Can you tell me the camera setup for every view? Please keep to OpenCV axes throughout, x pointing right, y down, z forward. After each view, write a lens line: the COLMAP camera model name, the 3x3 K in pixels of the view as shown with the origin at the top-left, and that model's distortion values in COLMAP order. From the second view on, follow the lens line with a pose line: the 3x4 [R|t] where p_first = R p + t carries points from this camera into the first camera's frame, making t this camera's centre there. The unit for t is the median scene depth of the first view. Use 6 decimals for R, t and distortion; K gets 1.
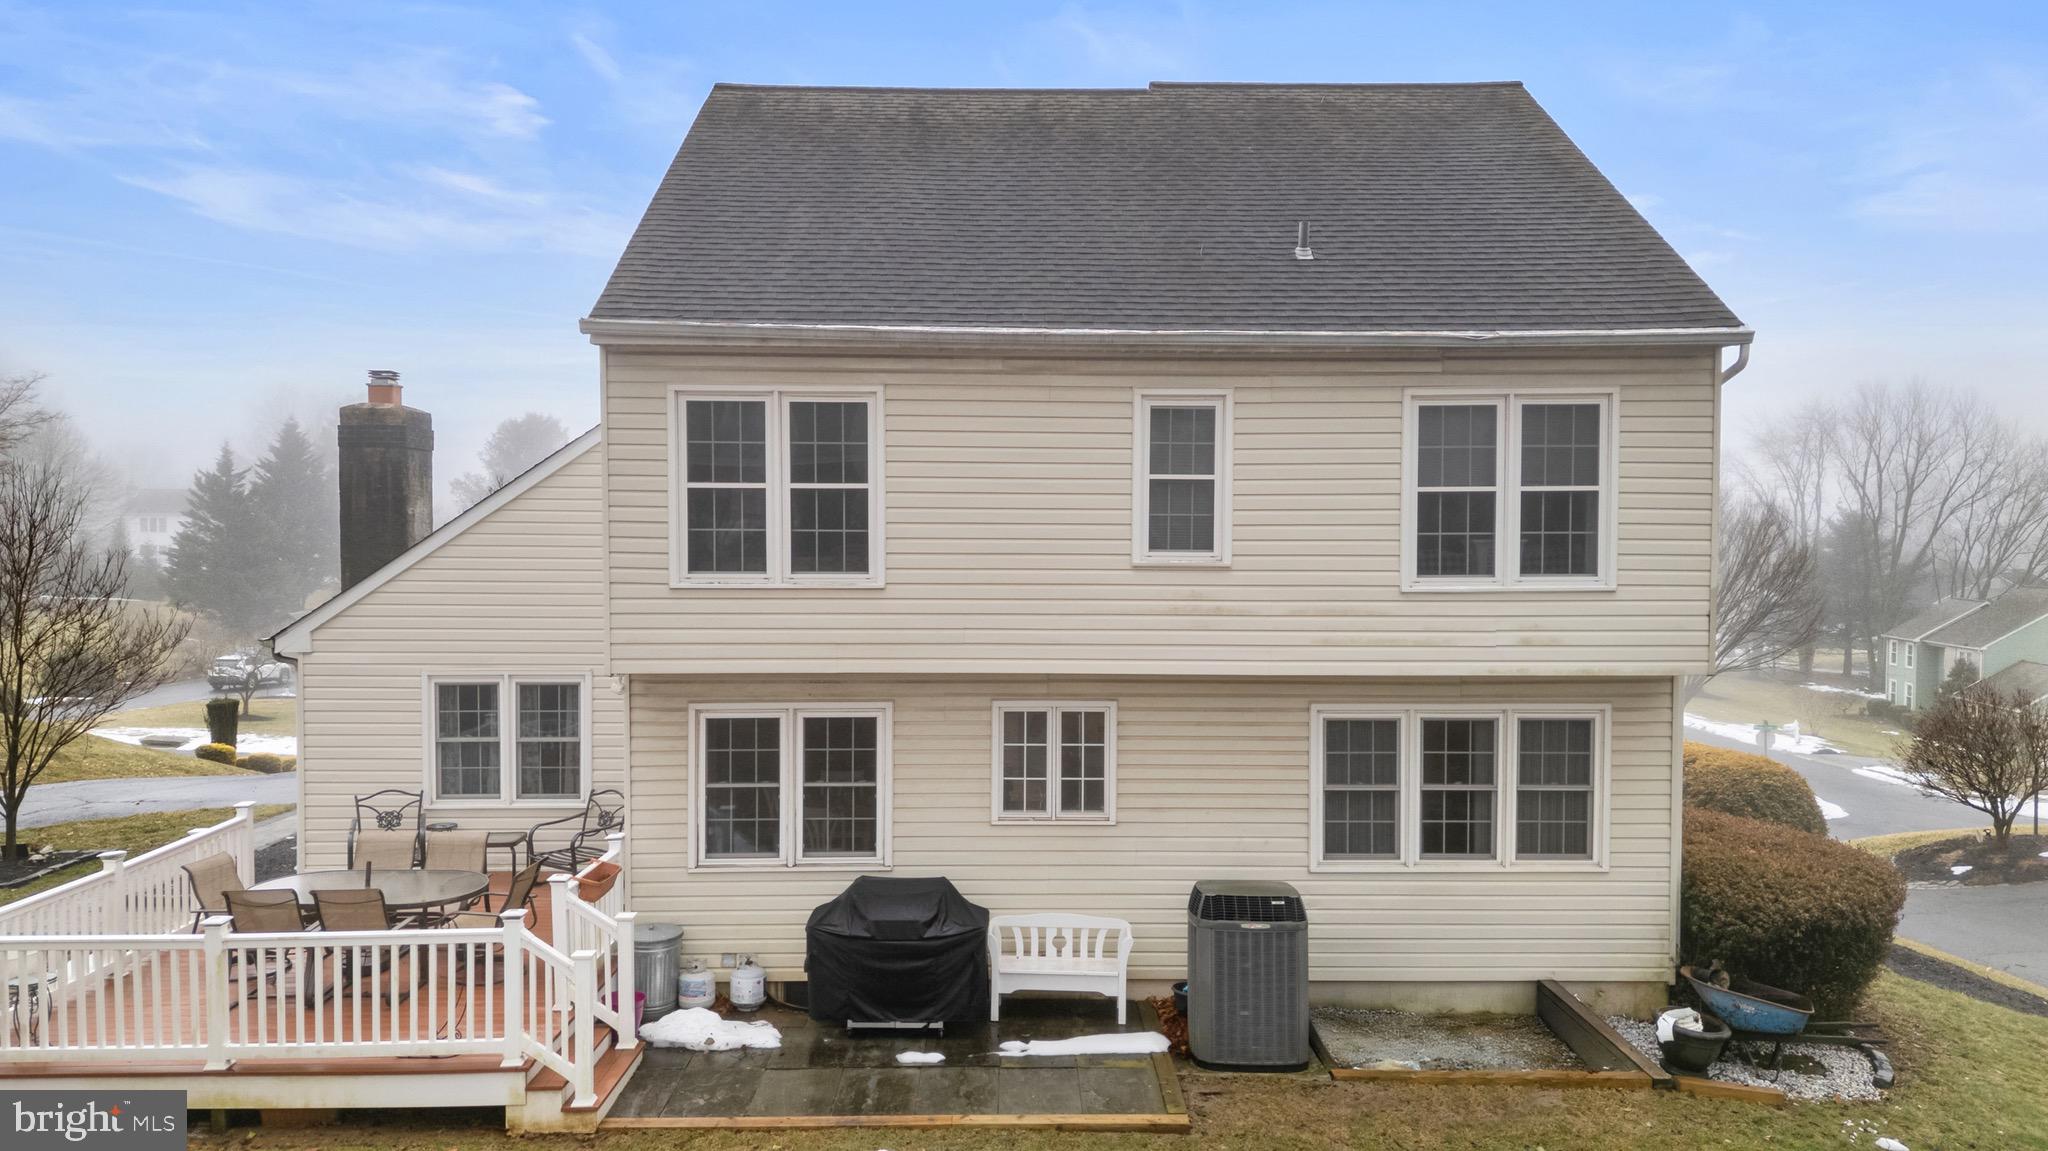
lens RADIAL K [[1625.1, 0, 1024.0], [0, 1625.1, 575.5], [0, 0, 1]] dist [0.046847, 0.000321]
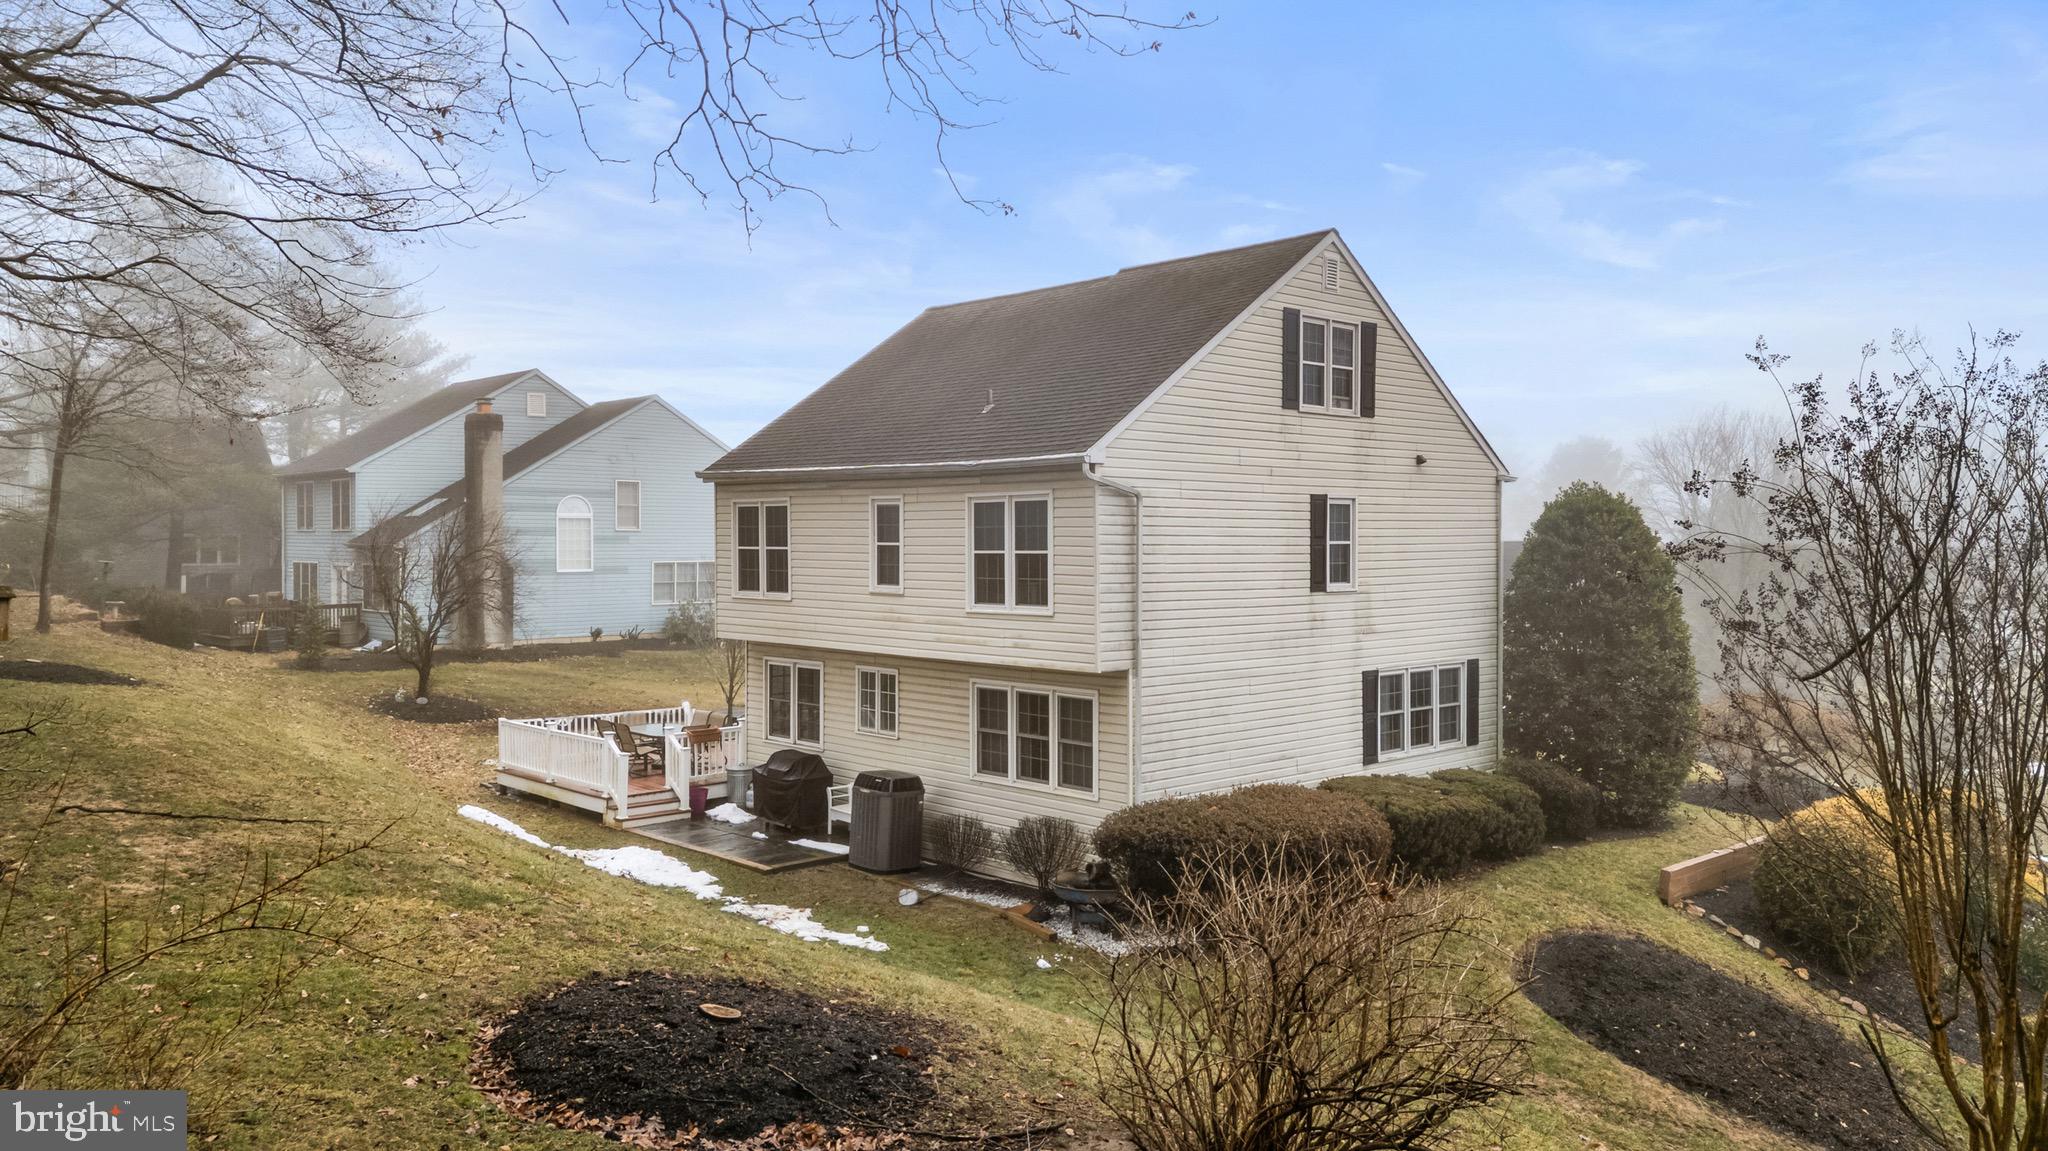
lens RADIAL K [[1446.2, 0, 1024.0], [0, 1446.2, 575.5], [0, 0, 1]] dist [0.078862, -0.103179]
pose [[0.685157, 0.015634, -0.728228, 1.314588], [-0.047529, 0.998599, -0.023279, 0.004449], [0.726843, 0.050562, 0.684940, 0.000942]]
